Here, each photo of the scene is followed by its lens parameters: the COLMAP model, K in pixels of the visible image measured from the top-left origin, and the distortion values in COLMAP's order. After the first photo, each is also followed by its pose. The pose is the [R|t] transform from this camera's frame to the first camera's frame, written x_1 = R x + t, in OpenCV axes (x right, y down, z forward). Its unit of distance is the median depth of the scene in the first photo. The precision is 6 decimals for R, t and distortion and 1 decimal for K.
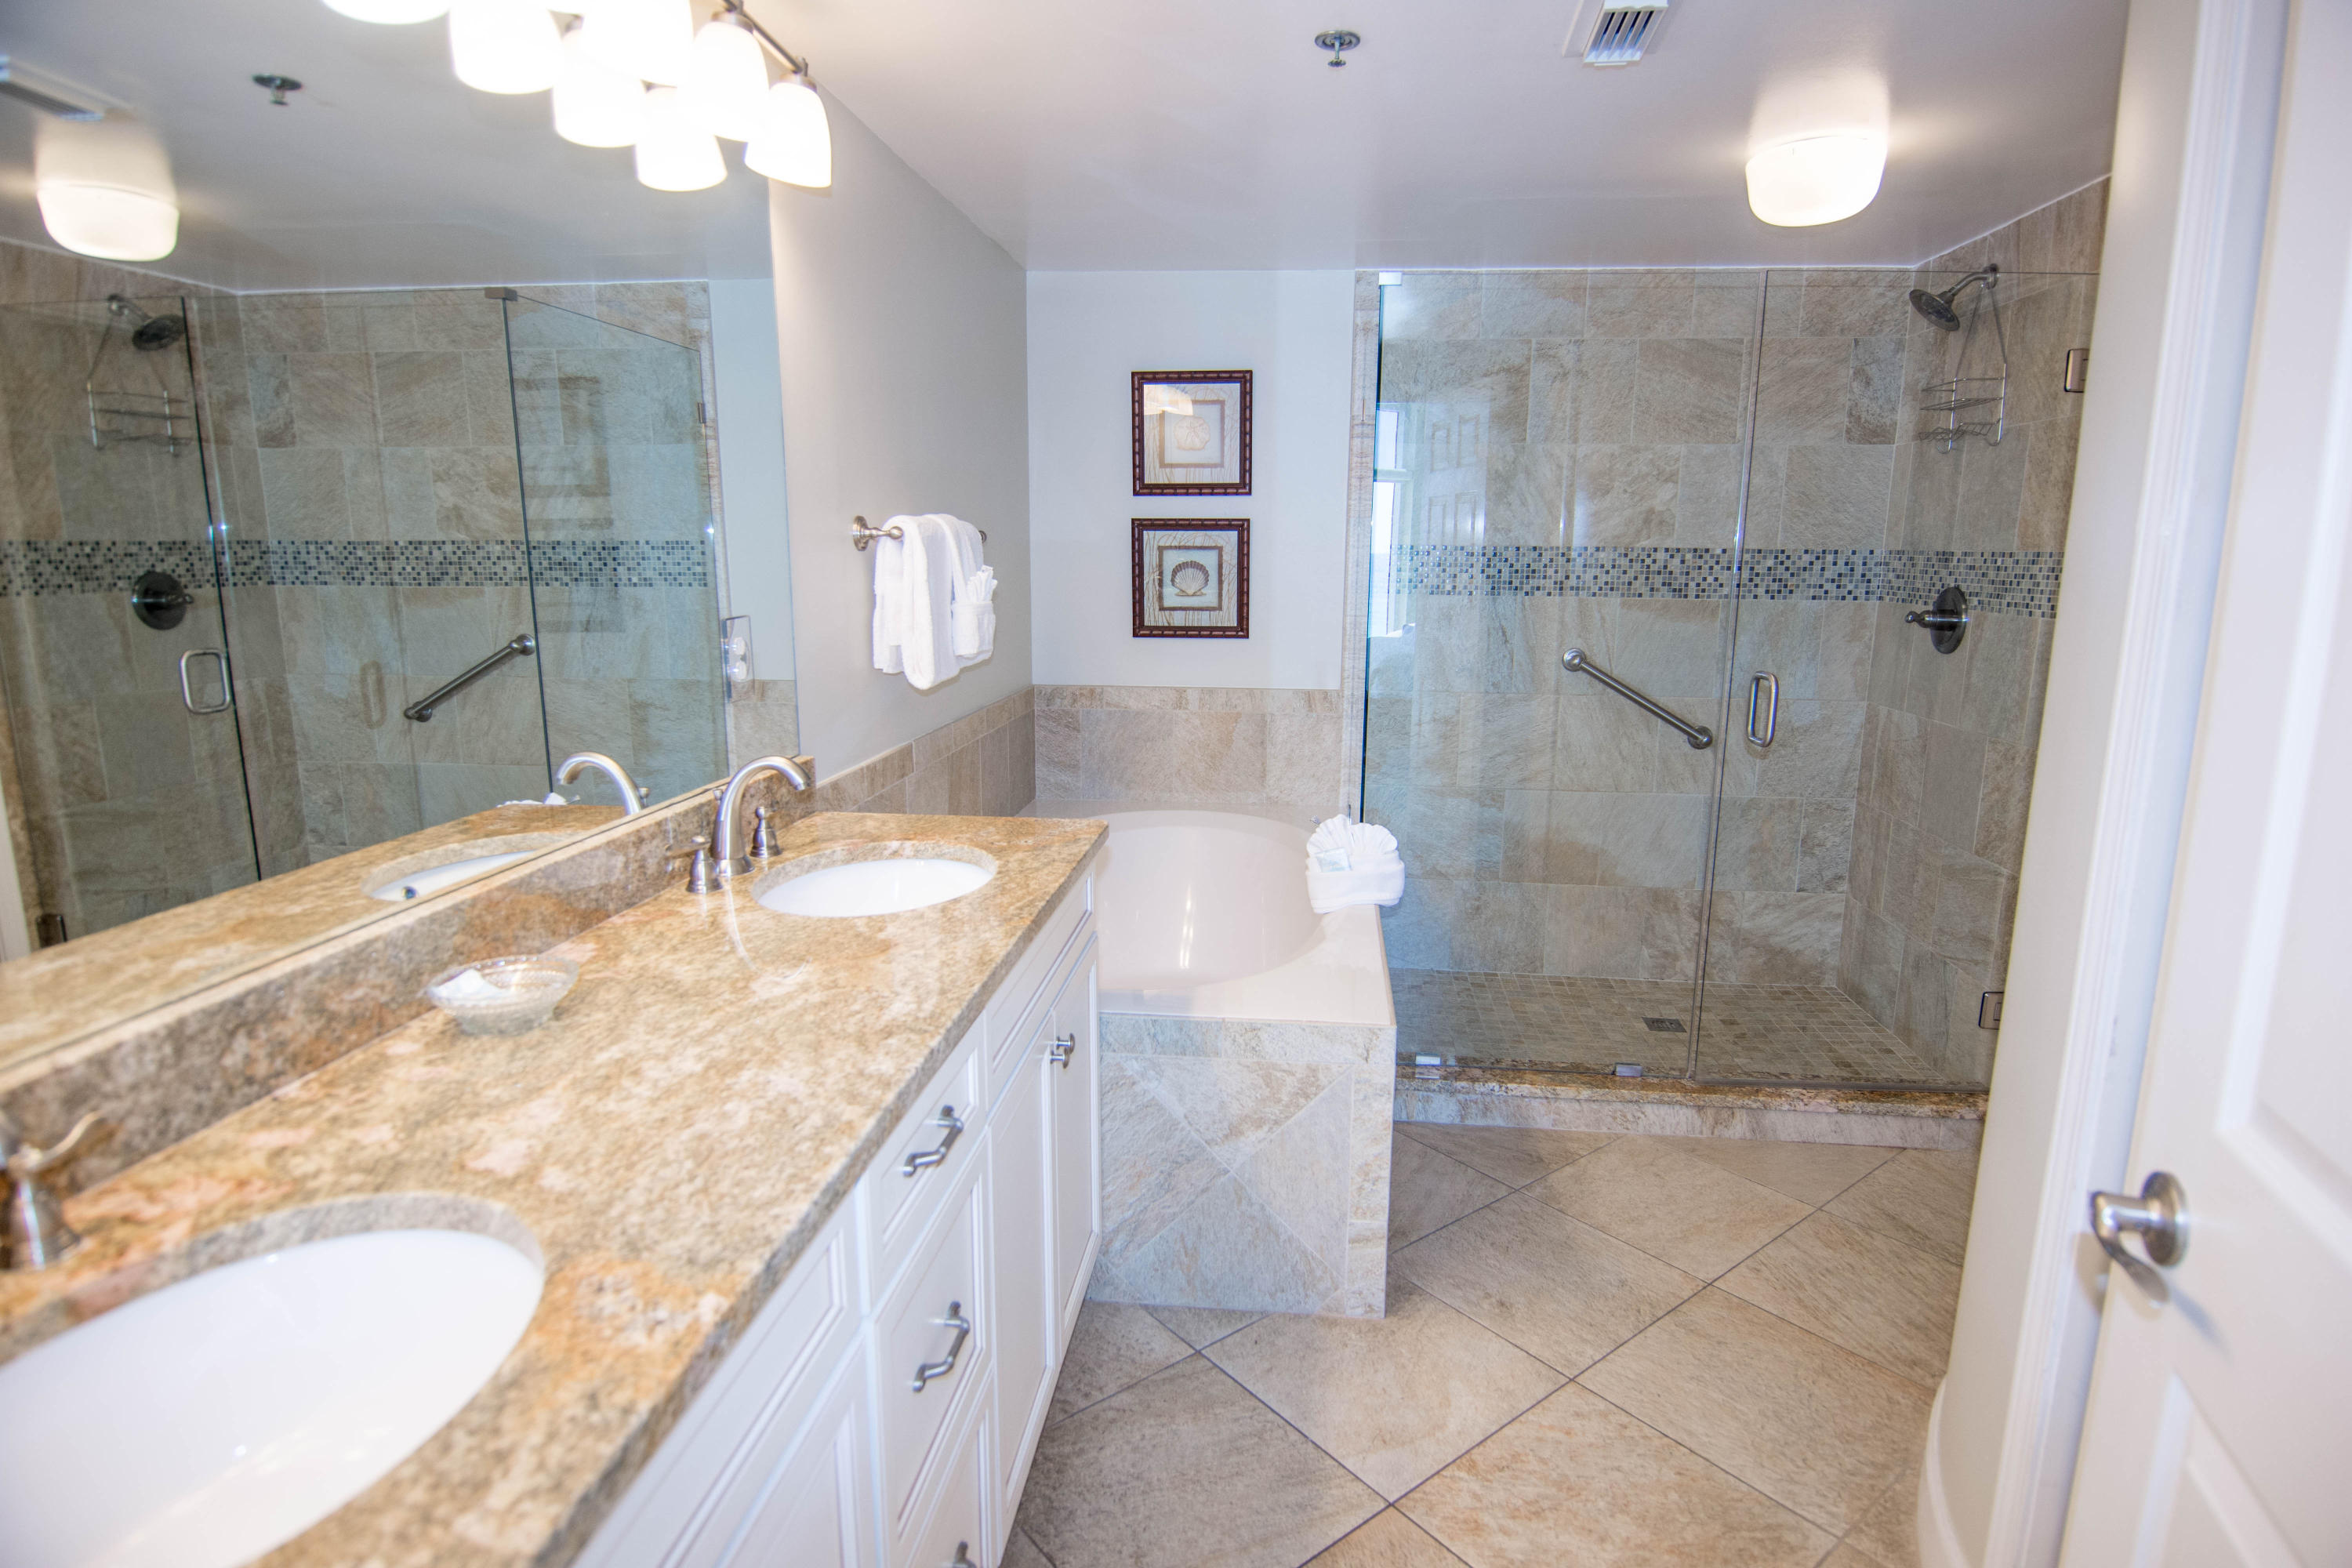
lens RADIAL K [[1236.5, 0, 1198.0], [0, 1236.5, 779.7], [0, 0, 1]] dist [0.002746, -0.018568]
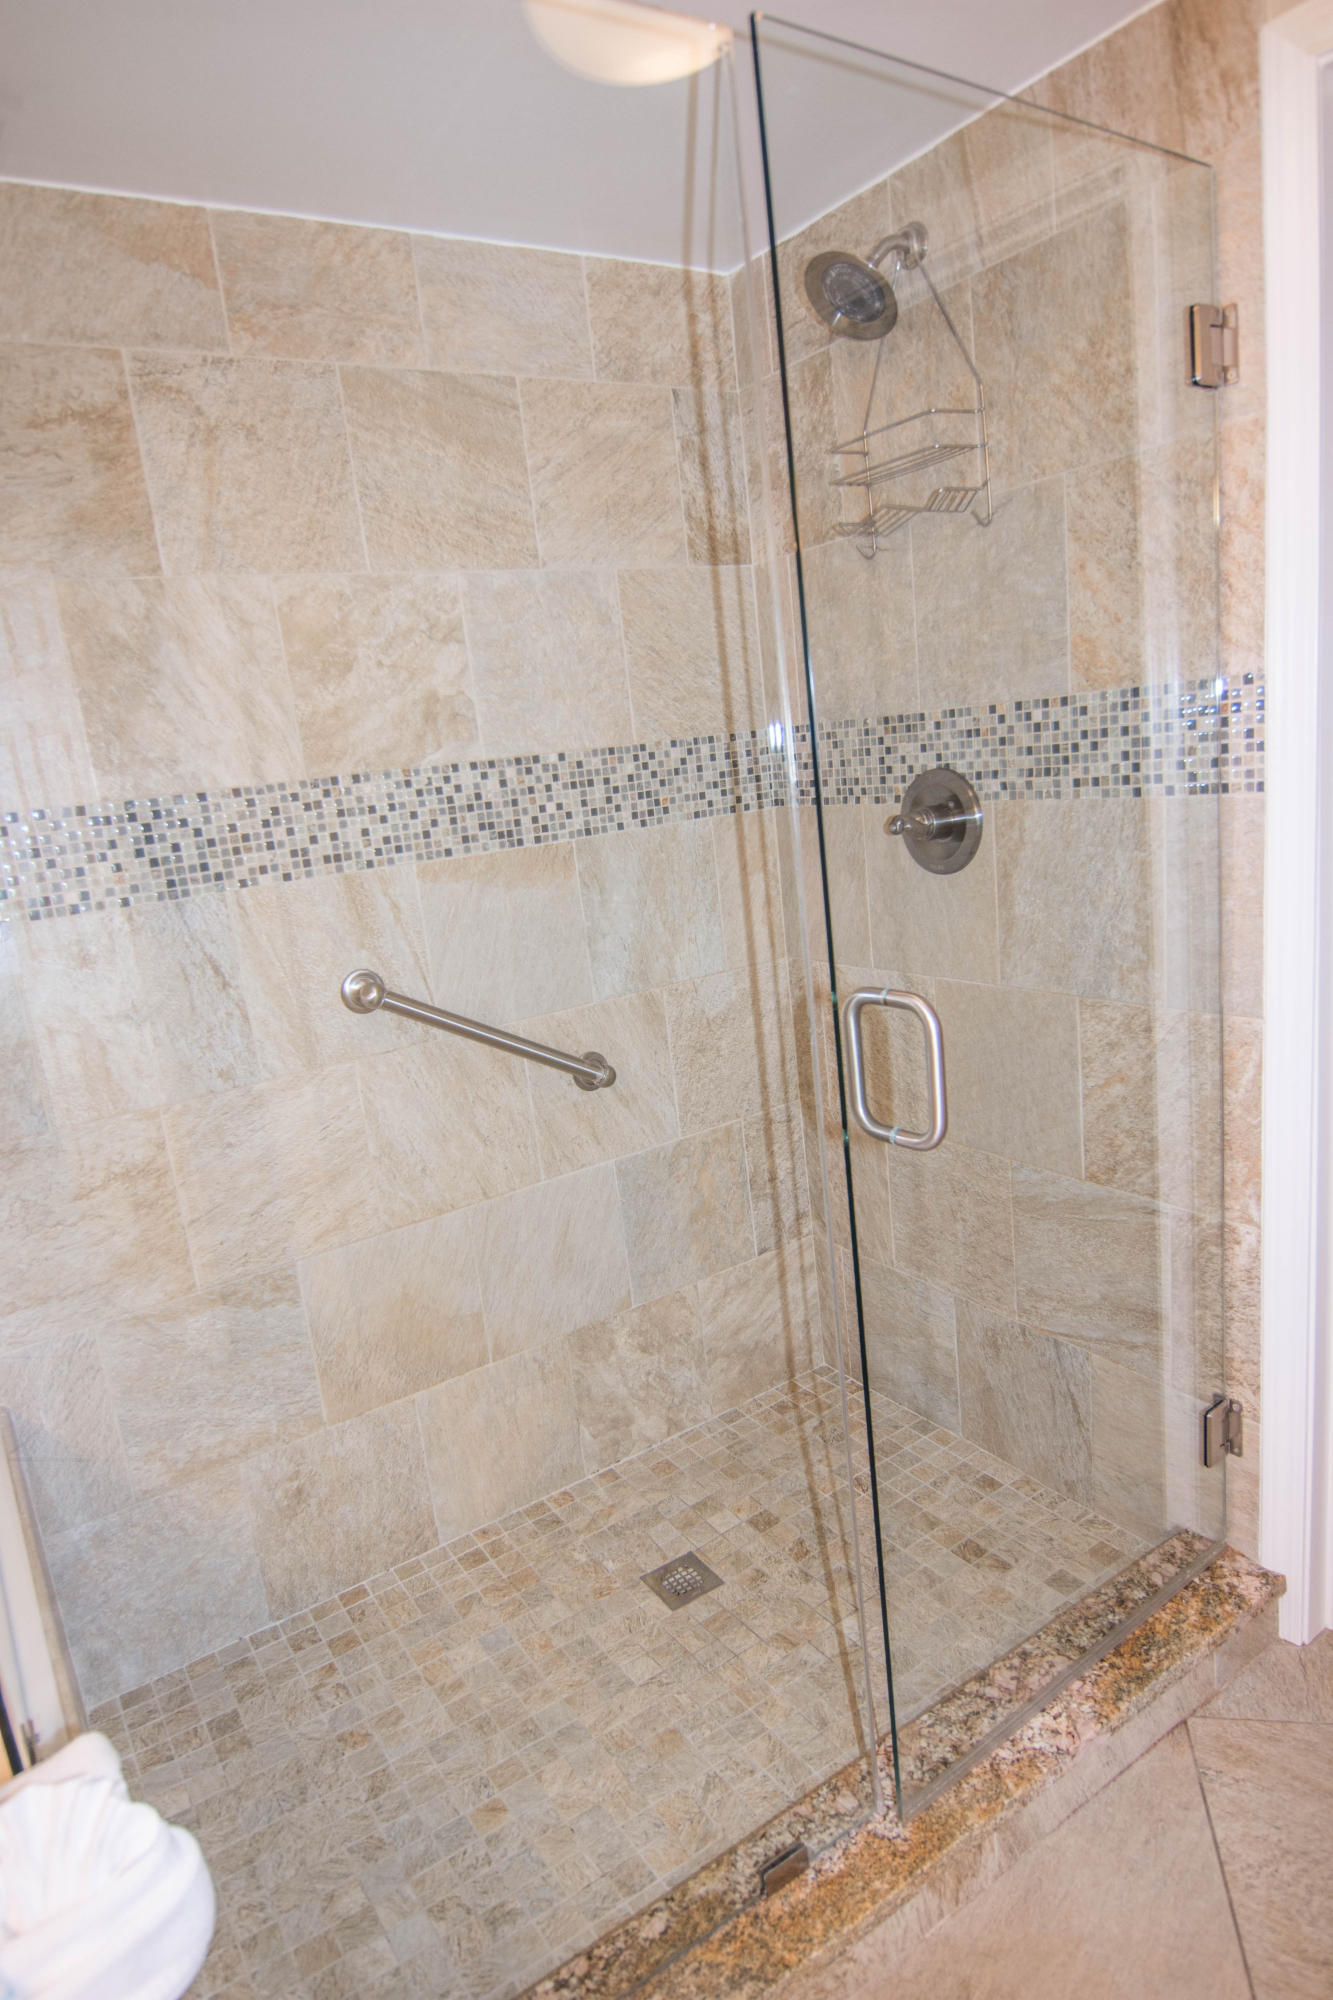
lens RADIAL K [[1179.3, 0, 663.5], [0, 1179.3, 1019.1], [0, 0, 1]] dist [0.005255, -0.018982]
pose [[0.767709, -0.234808, 0.596228, 0.106955], [0.230948, 0.969302, 0.084362, -0.105169], [-0.597733, 0.072932, 0.798371, 0.559640]]
